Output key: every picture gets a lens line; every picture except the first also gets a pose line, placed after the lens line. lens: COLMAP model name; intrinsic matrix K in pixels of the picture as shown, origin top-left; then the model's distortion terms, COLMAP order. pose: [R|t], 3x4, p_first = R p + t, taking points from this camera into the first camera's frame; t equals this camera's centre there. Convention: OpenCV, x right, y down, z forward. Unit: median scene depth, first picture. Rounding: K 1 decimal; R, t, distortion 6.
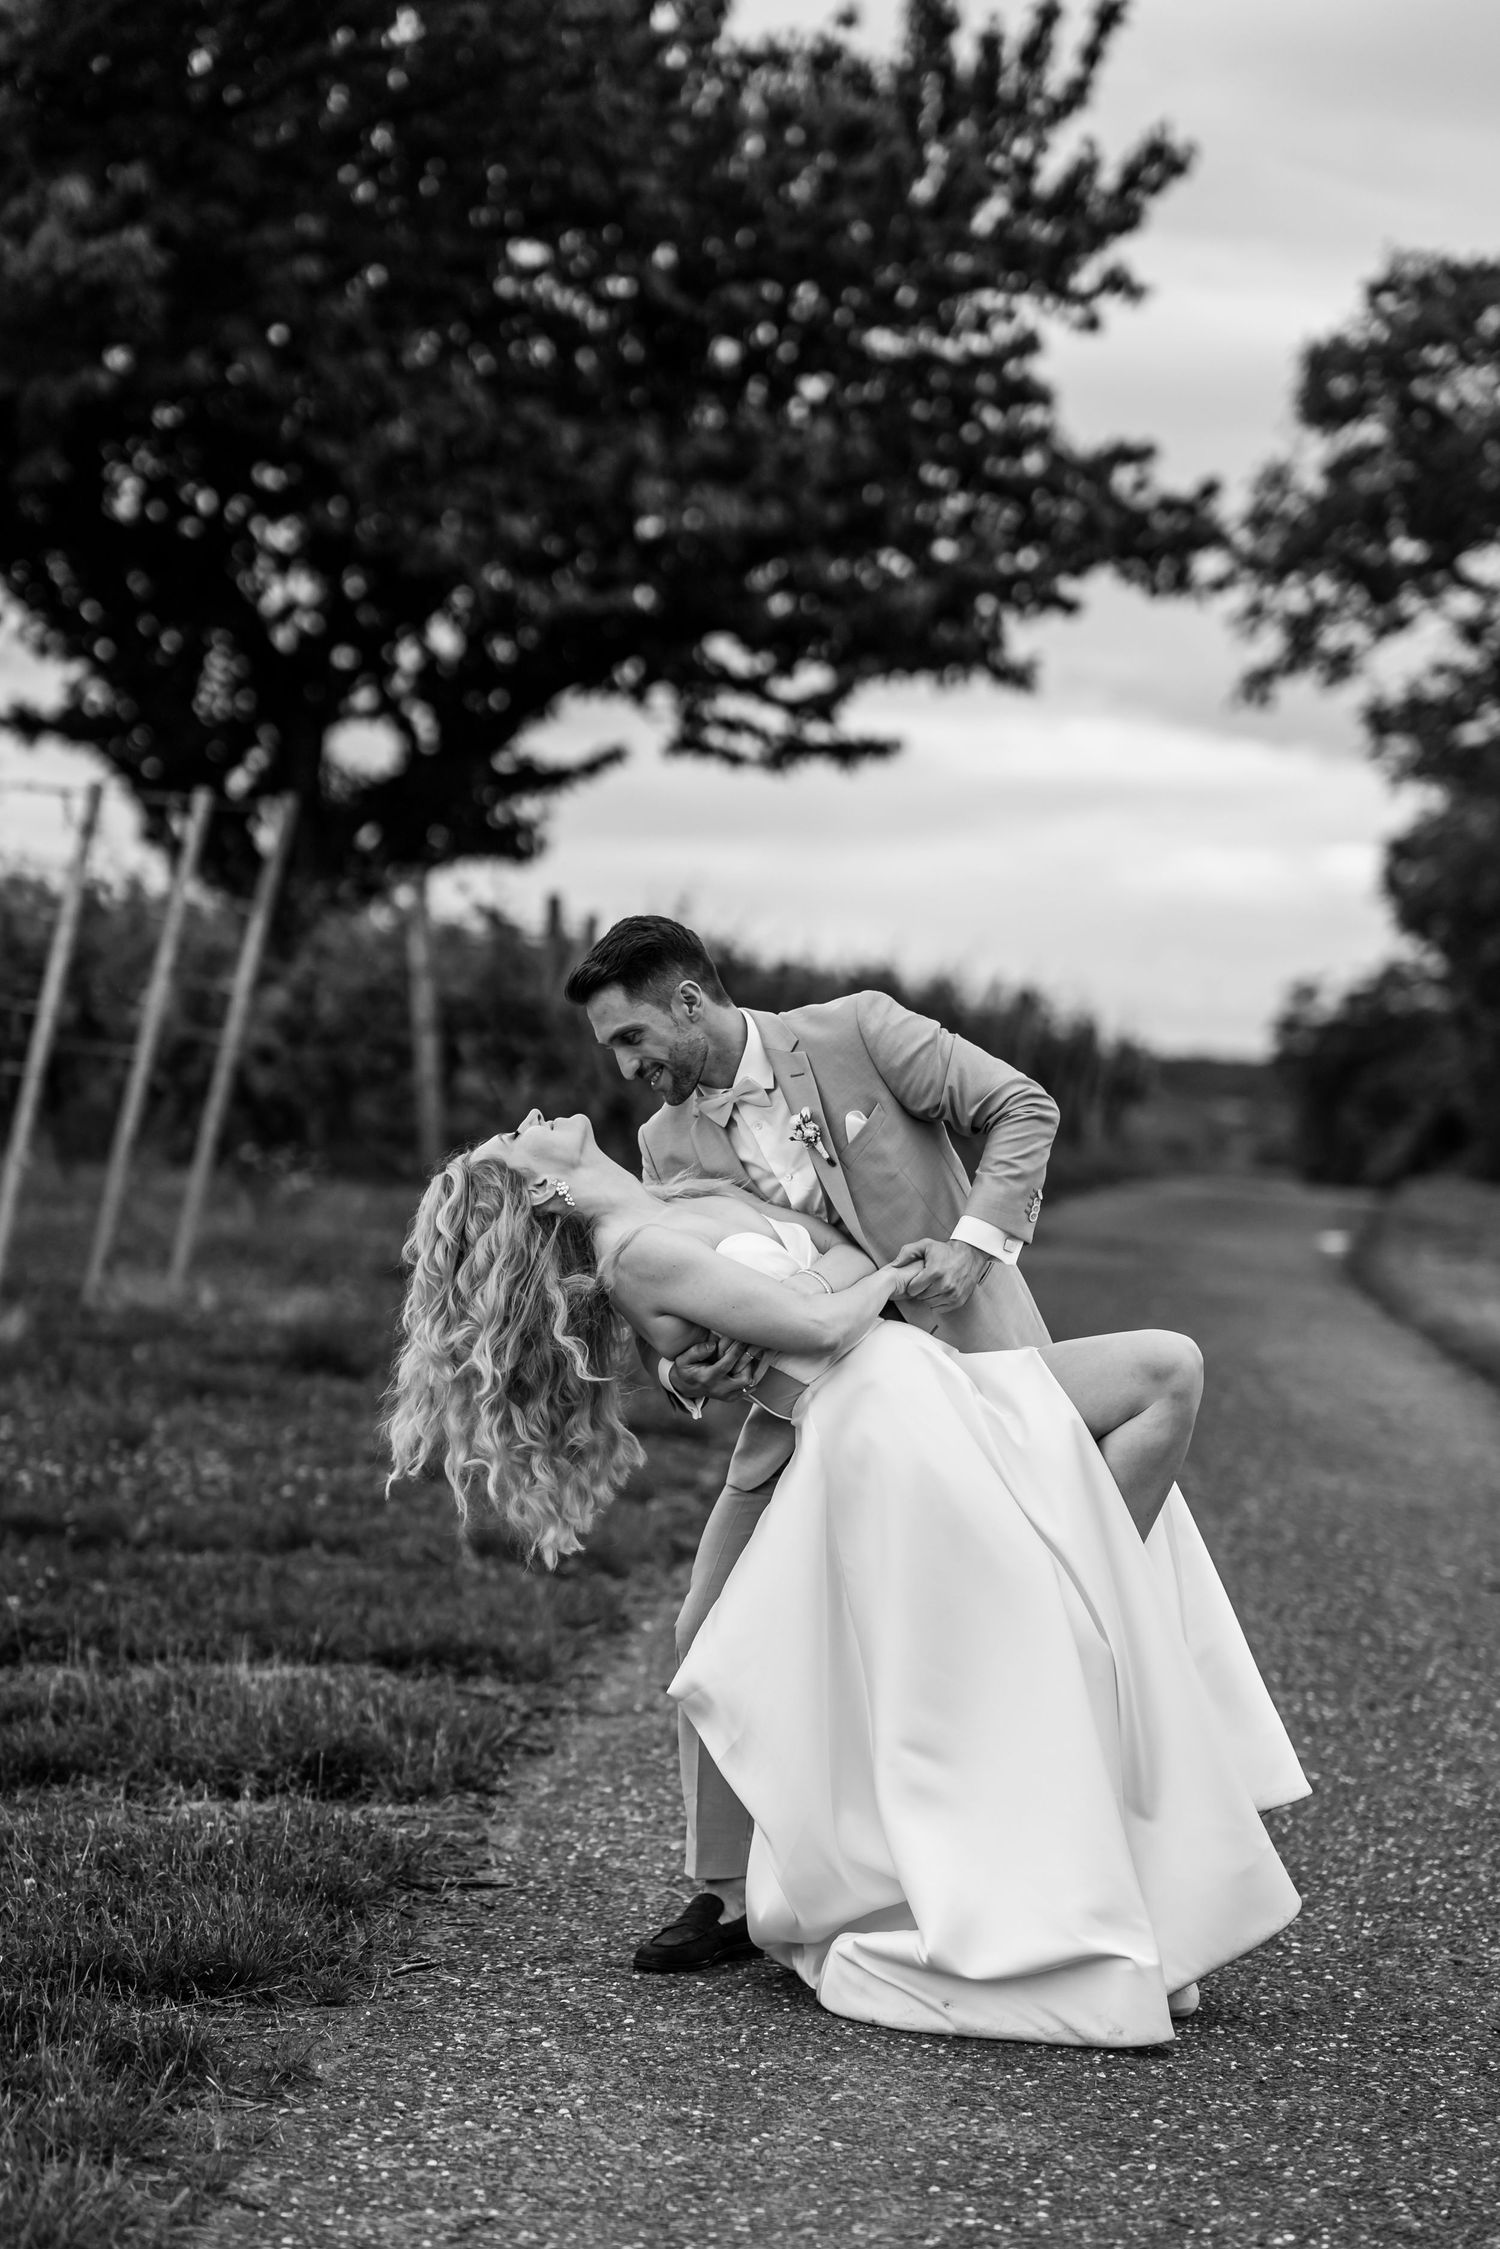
lens RADIAL K [[5576.3, 0, 781.2], [0, 5576.3, 1127.3], [0, 0, 1]] dist [0.113461, -1.037377]
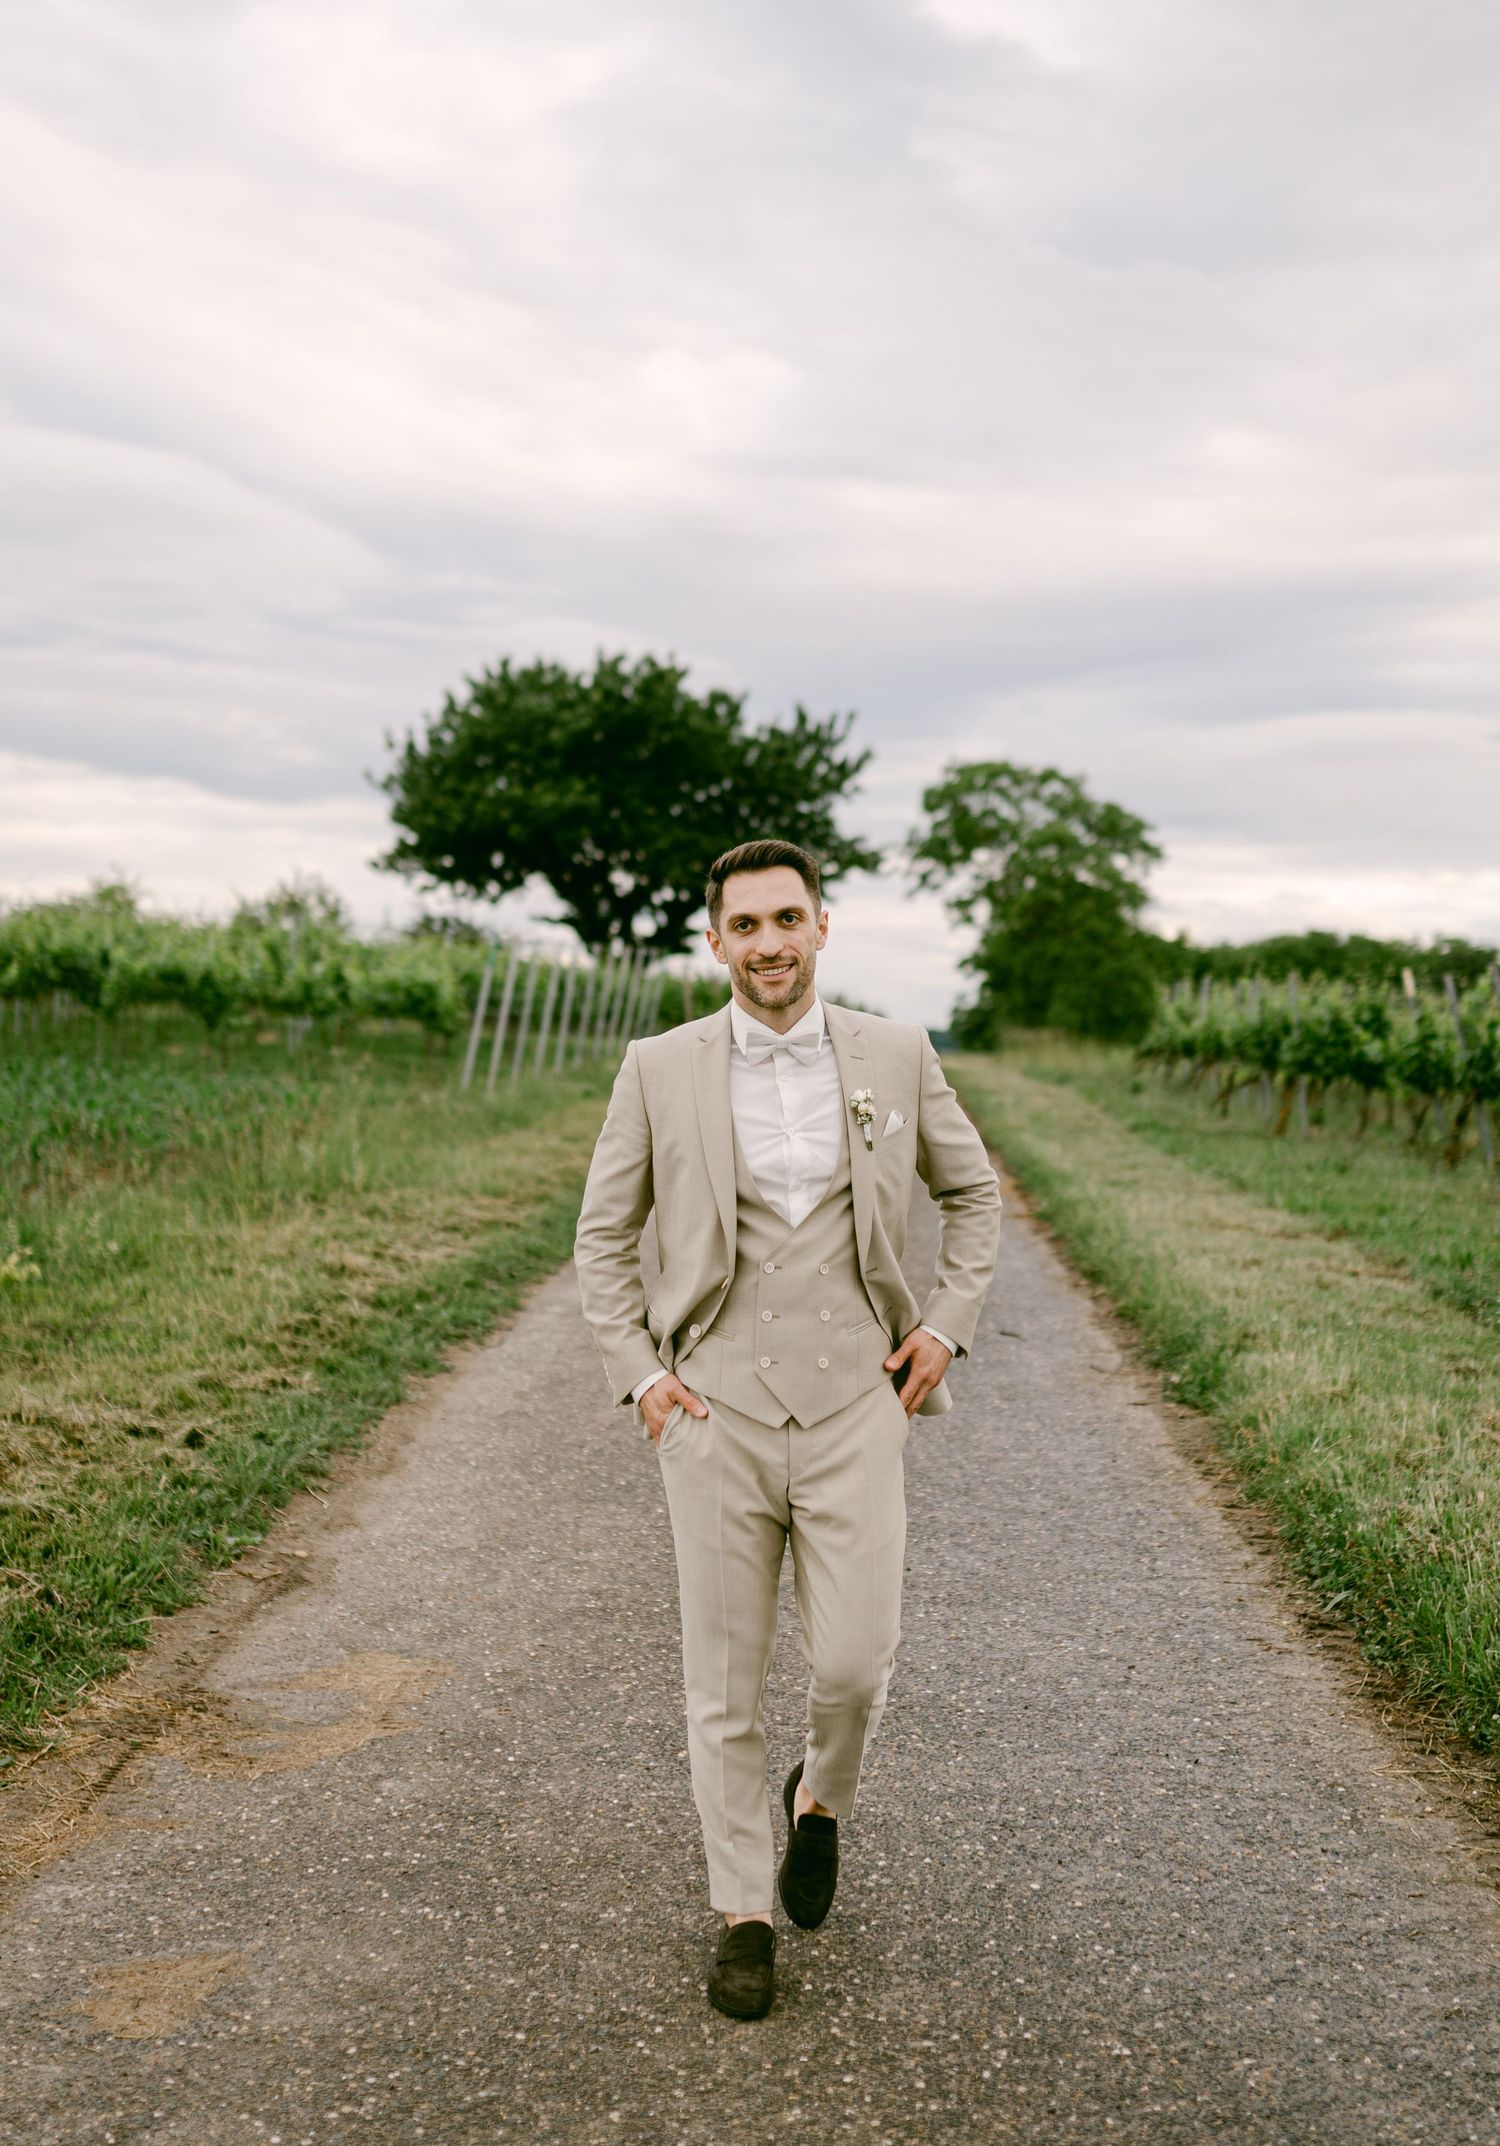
lens RADIAL K [[2673.0, 0, 926.2], [0, 2673.0, 1006.2], [0, 0, 1]] dist [-0.035812, -0.013651]
pose [[0.997455, -0.018951, 0.068731, -0.014780], [0.020570, 0.999526, -0.022924, 0.025795], [-0.068264, 0.024280, 0.997372, -0.701750]]
